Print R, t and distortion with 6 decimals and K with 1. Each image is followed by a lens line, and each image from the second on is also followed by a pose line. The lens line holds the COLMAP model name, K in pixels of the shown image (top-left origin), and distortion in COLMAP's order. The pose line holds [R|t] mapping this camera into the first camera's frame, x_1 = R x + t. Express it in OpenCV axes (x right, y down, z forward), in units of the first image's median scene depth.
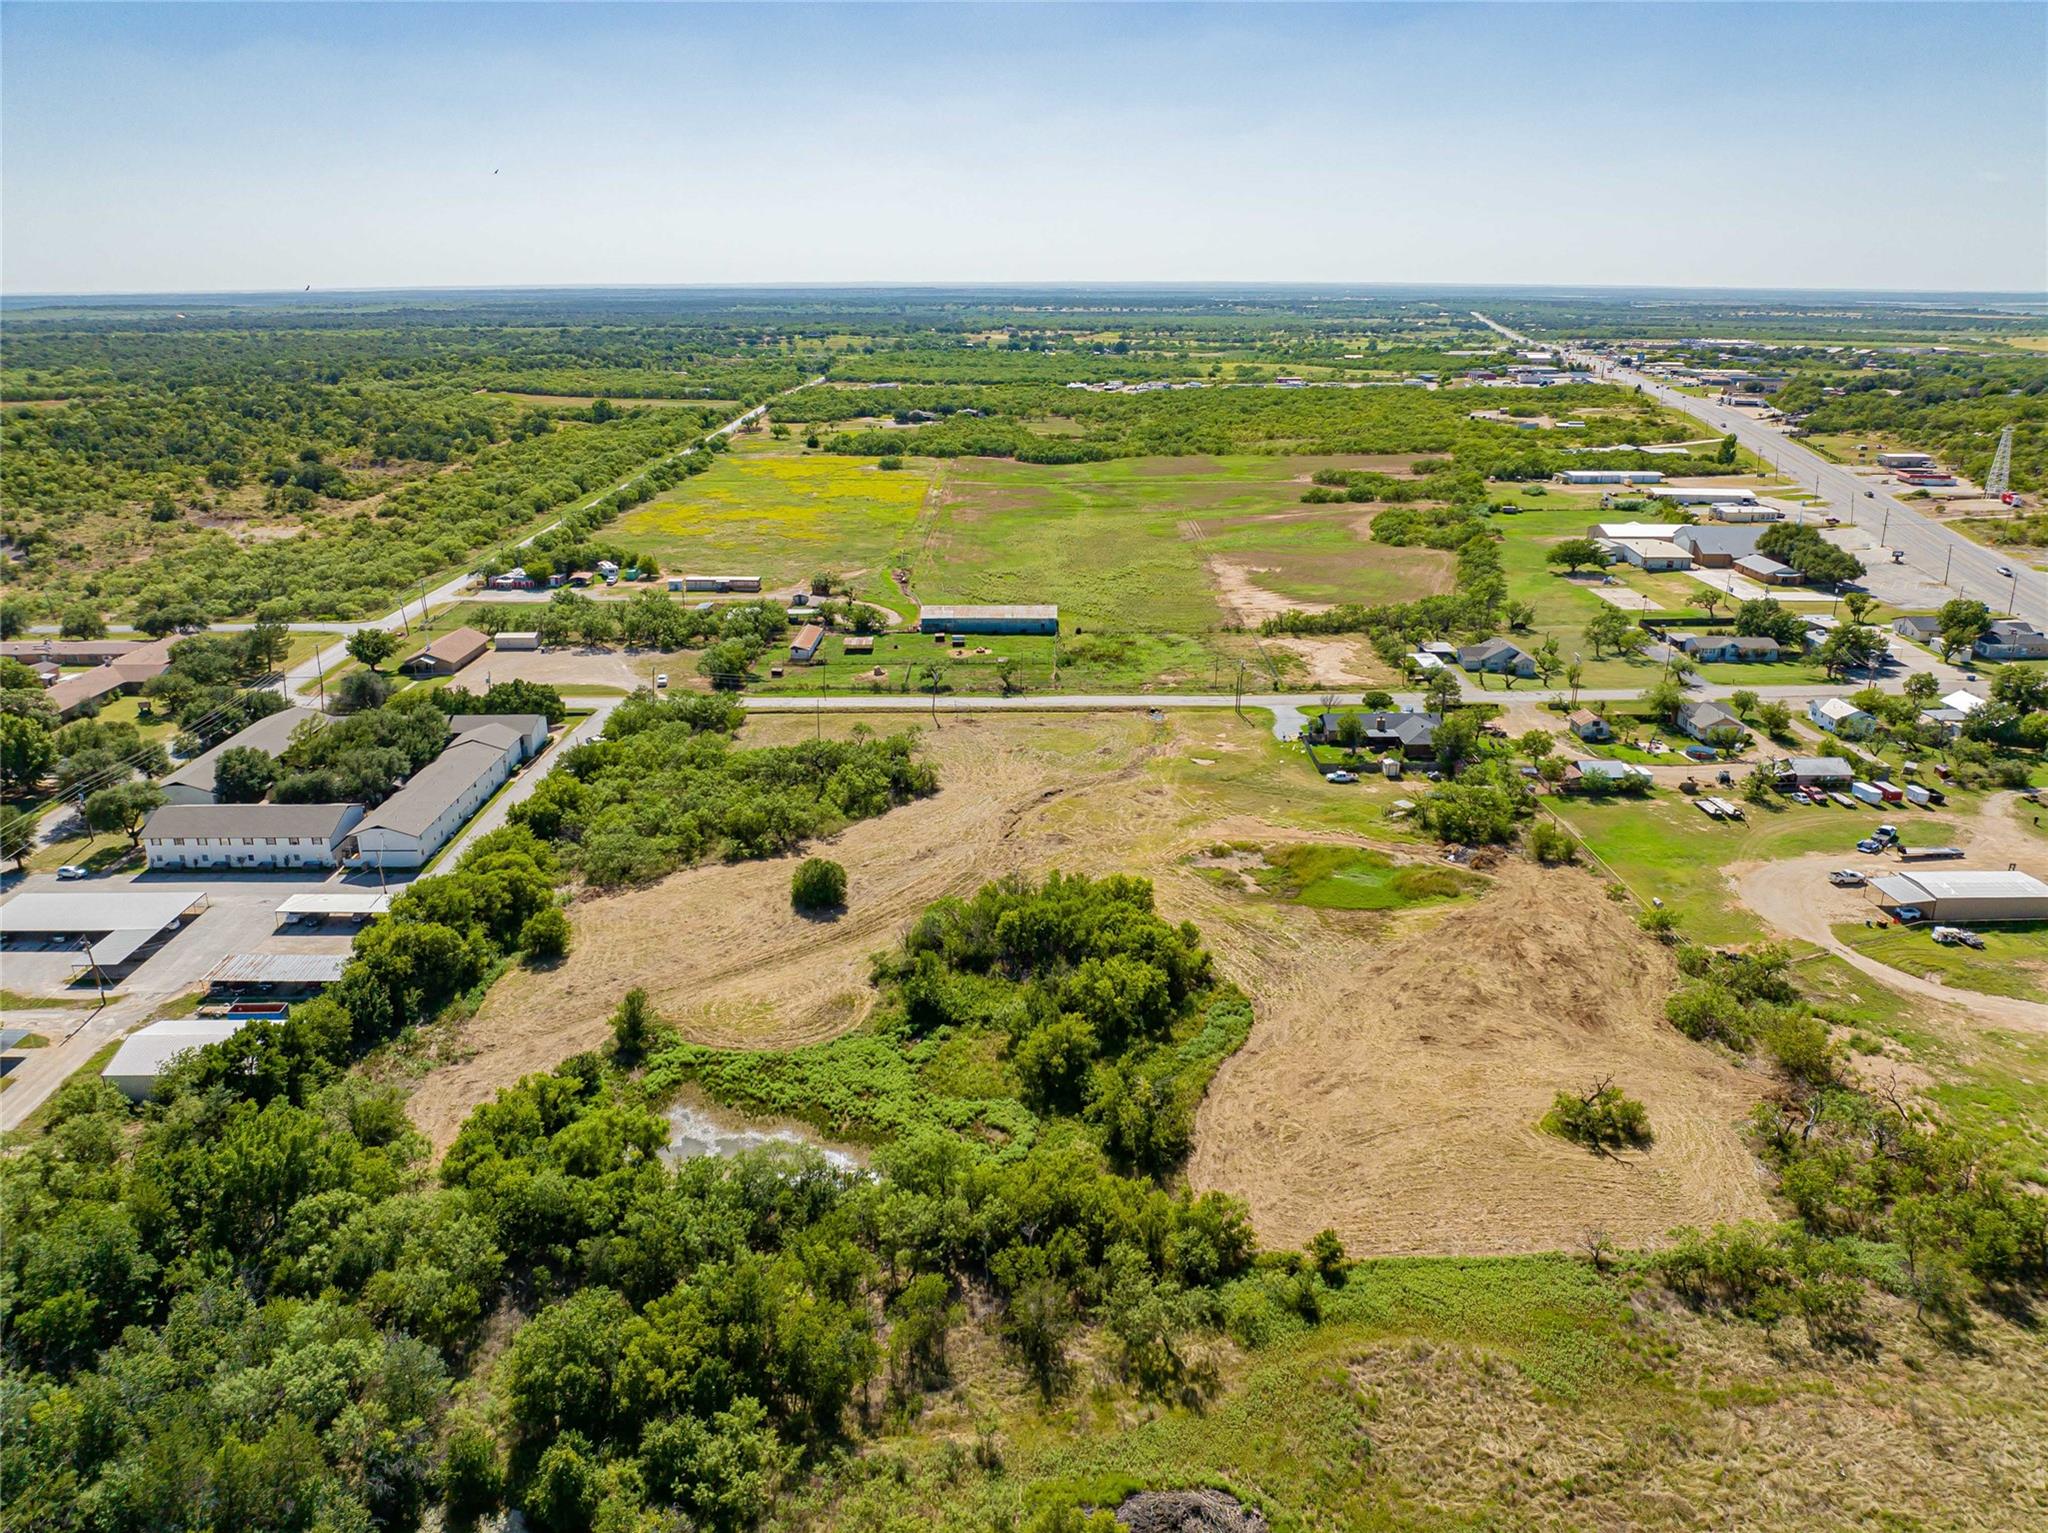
lens RADIAL K [[1439.2, 0, 1031.4], [0, 1439.2, 768.2], [0, 0, 1]] dist [-0.036177, 0.002686]
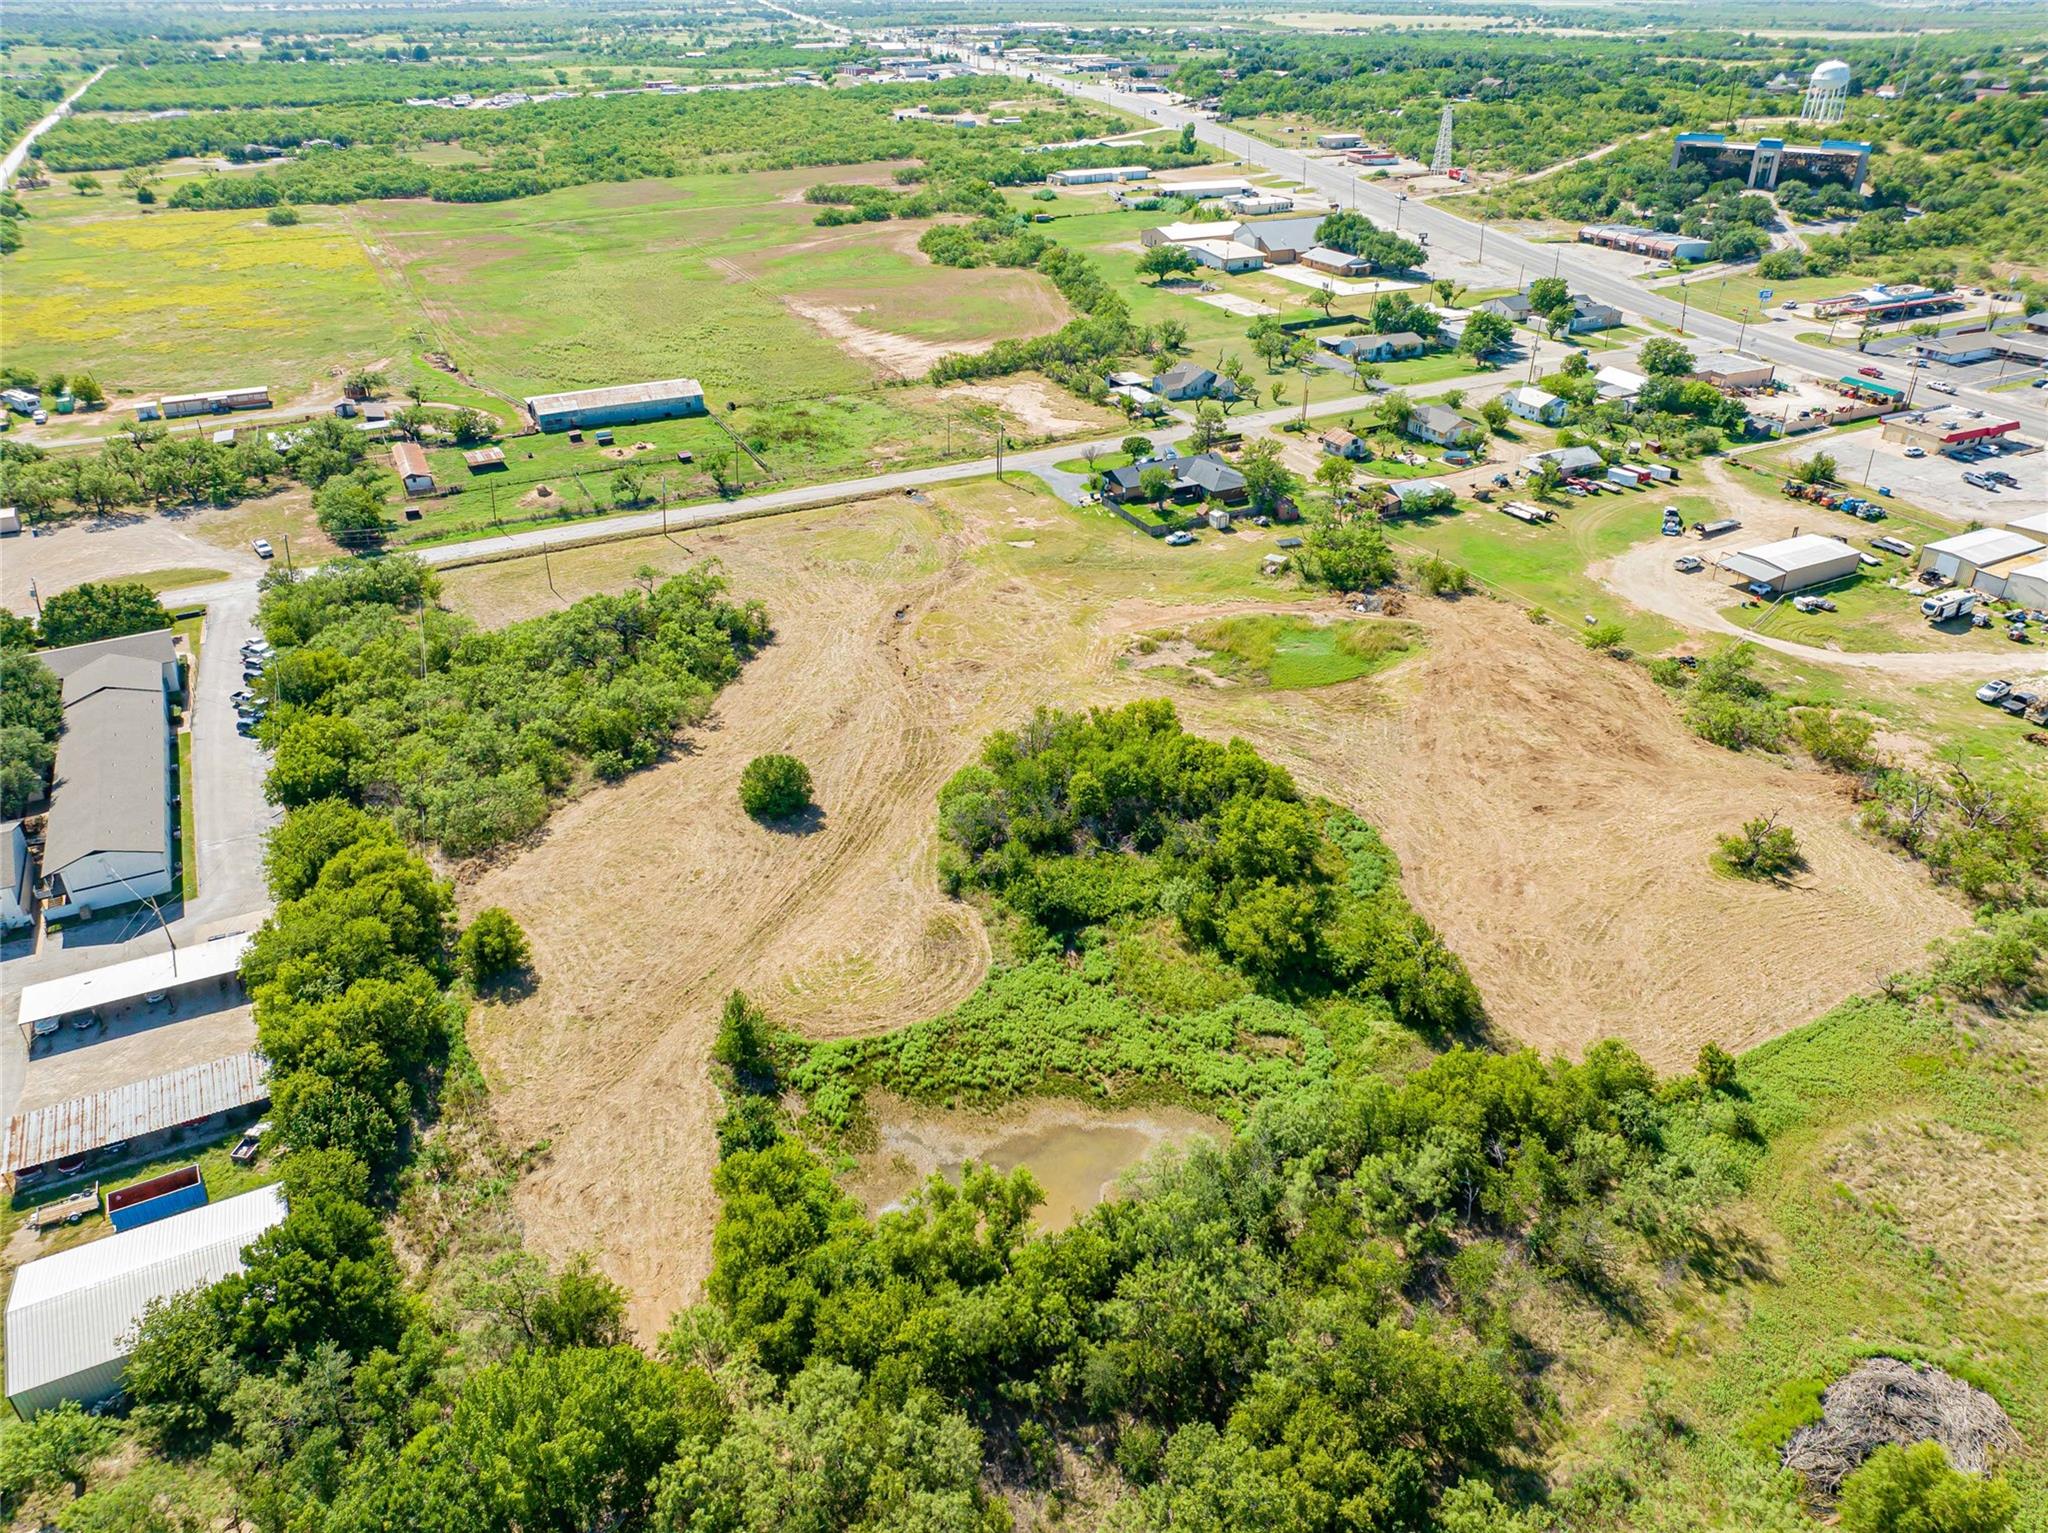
lens RADIAL K [[1439.2, 0, 1031.4], [0, 1439.2, 768.2], [0, 0, 1]] dist [-0.036177, 0.002686]
pose [[0.890649, -0.222728, 0.396404, -0.216534], [0.145341, 0.965527, 0.215947, -0.051593], [-0.430837, -0.134719, 0.892317, 0.151545]]
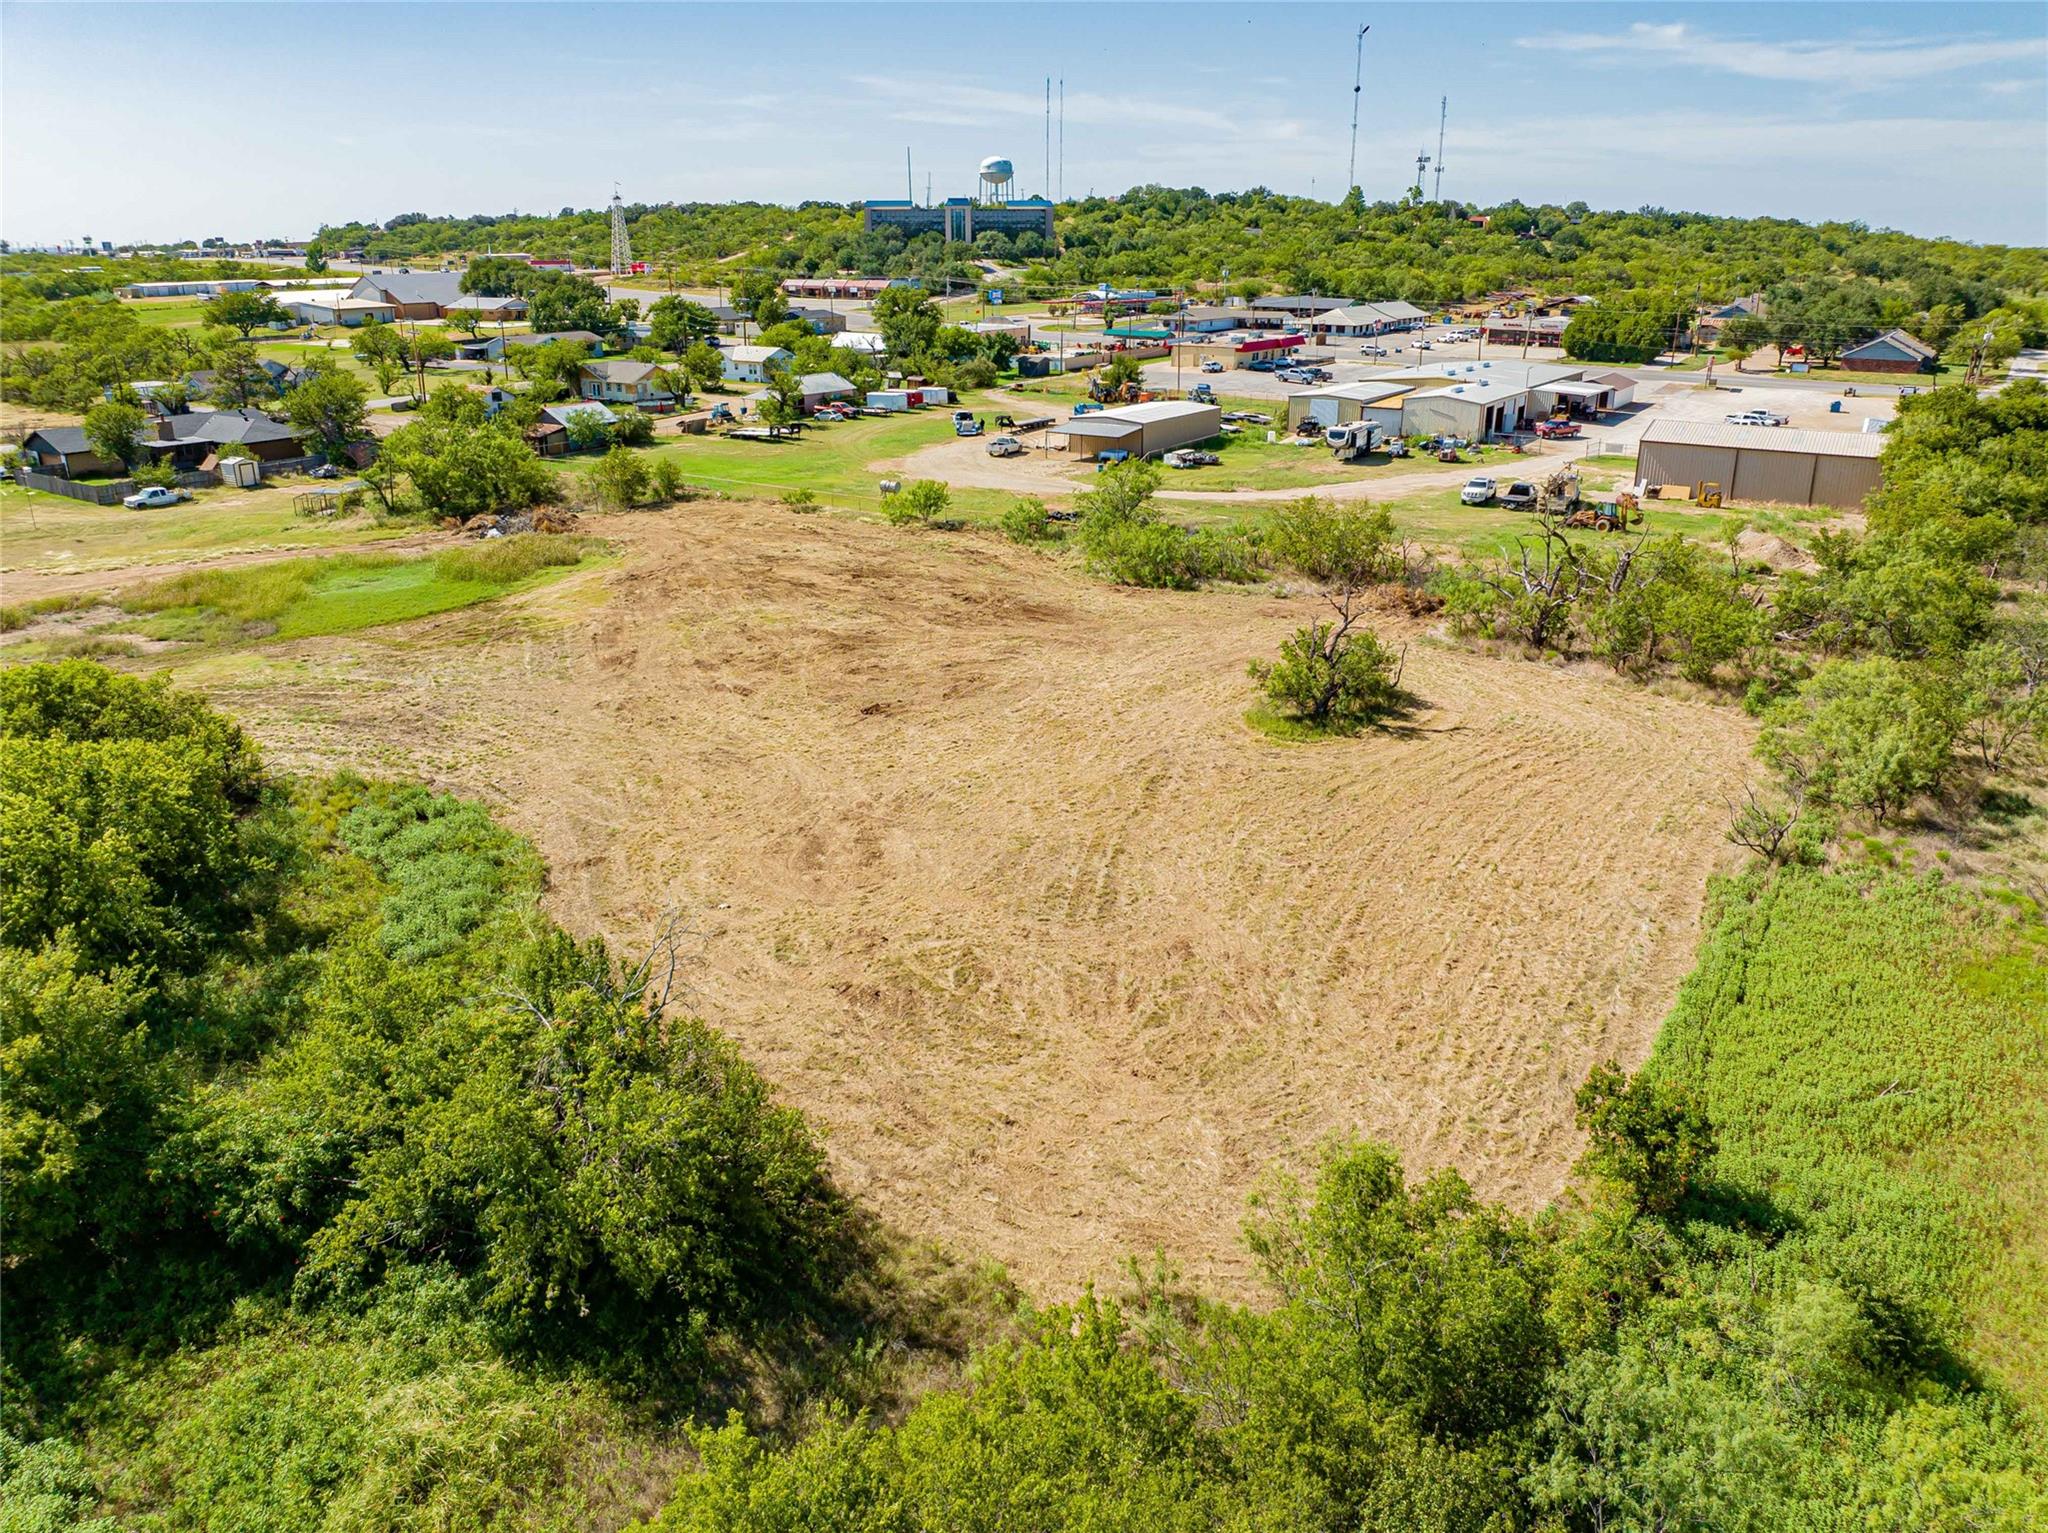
lens RADIAL K [[1439.2, 0, 1031.4], [0, 1439.2, 768.2], [0, 0, 1]] dist [-0.036177, 0.002686]
pose [[0.559802, -0.286363, 0.777572, -0.020227], [0.266578, 0.950738, 0.158218, 0.079153], [-0.784575, 0.118713, 0.608563, 0.372170]]
